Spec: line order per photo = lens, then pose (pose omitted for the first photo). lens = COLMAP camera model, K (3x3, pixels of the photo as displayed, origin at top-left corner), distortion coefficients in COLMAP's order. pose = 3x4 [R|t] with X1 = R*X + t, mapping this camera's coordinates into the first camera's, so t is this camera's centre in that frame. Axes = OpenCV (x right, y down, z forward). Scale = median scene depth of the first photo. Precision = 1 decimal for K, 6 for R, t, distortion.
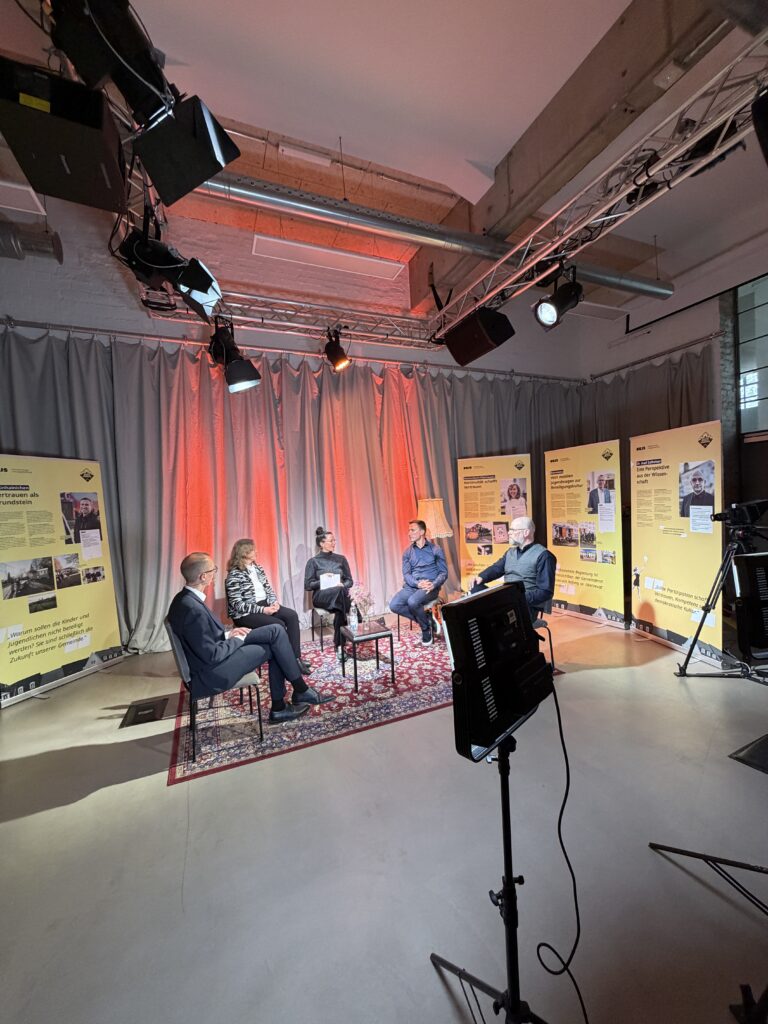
lens RADIAL K [[409.5, 0, 385.8], [0, 409.5, 506.5], [0, 0, 1]] dist [-0.000940, 0.000014]
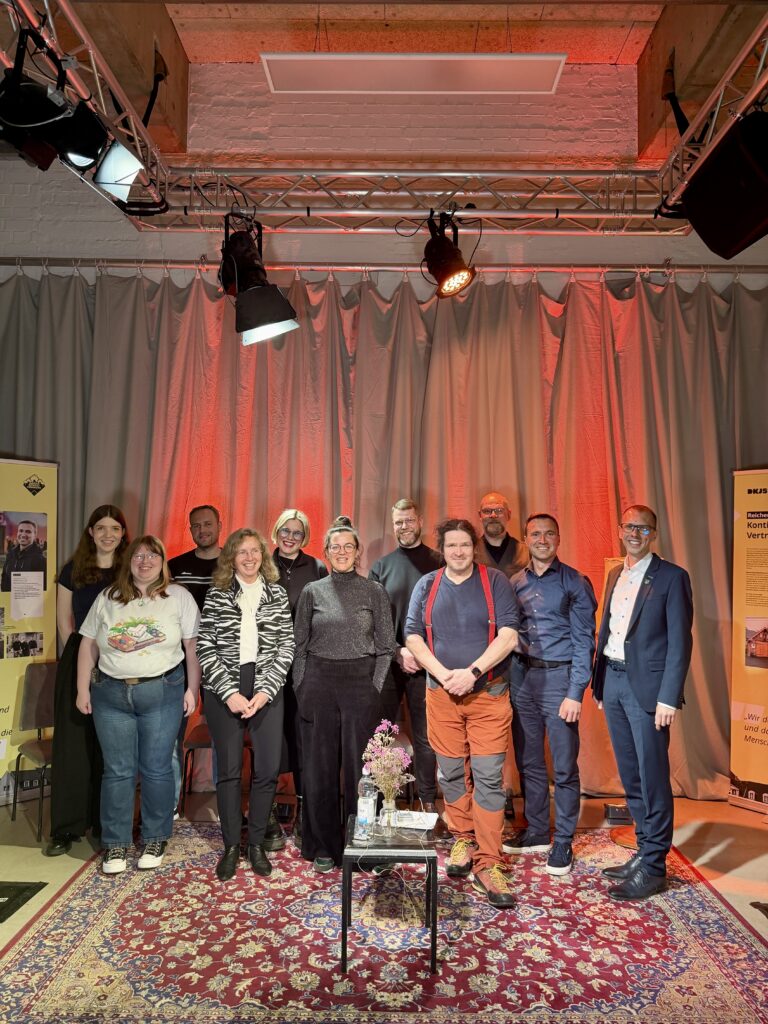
lens RADIAL K [[719.3, 0, 384.0], [0, 719.3, 512.0], [0, 0, 1]] dist [0.066500, -0.092958]
pose [[0.911006, 0.037945, -0.410643, 0.196637], [-0.062894, 0.996893, -0.047413, -0.013588], [0.407568, 0.069021, 0.910563, 0.173788]]
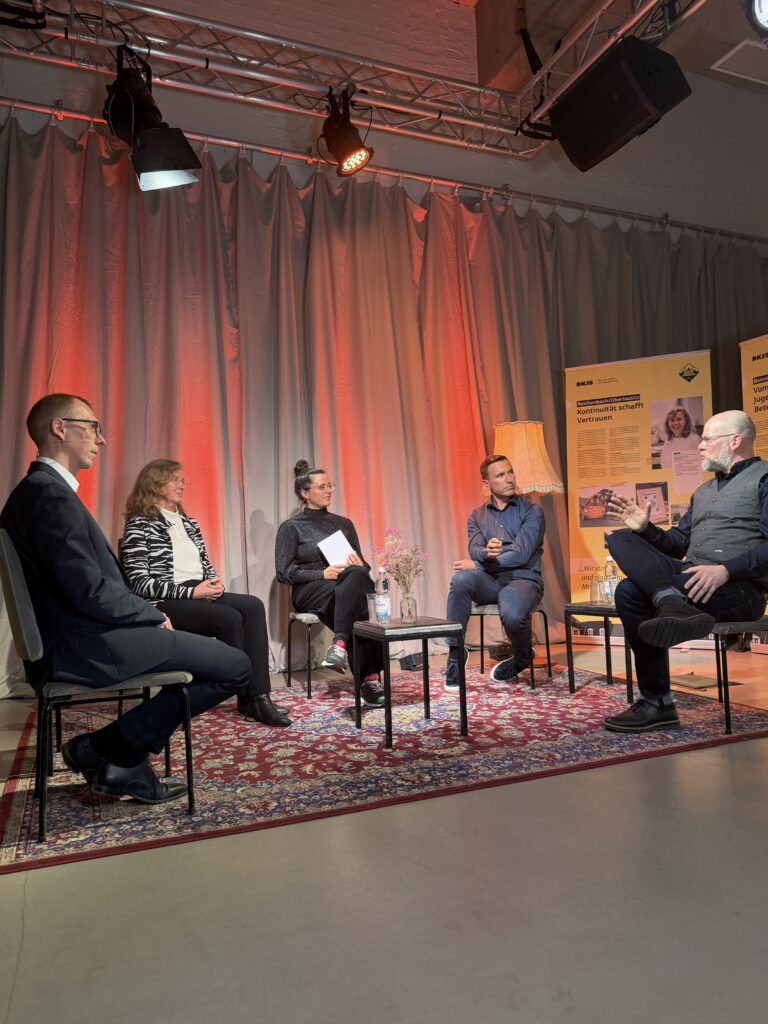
lens RADIAL K [[719.3, 0, 384.0], [0, 719.3, 512.0], [0, 0, 1]] dist [0.066500, -0.092958]
pose [[0.999711, 0.016288, -0.017668, -0.046906], [-0.017323, 0.998044, -0.060064, 0.162541], [0.016655, 0.060353, 0.998038, 0.104725]]
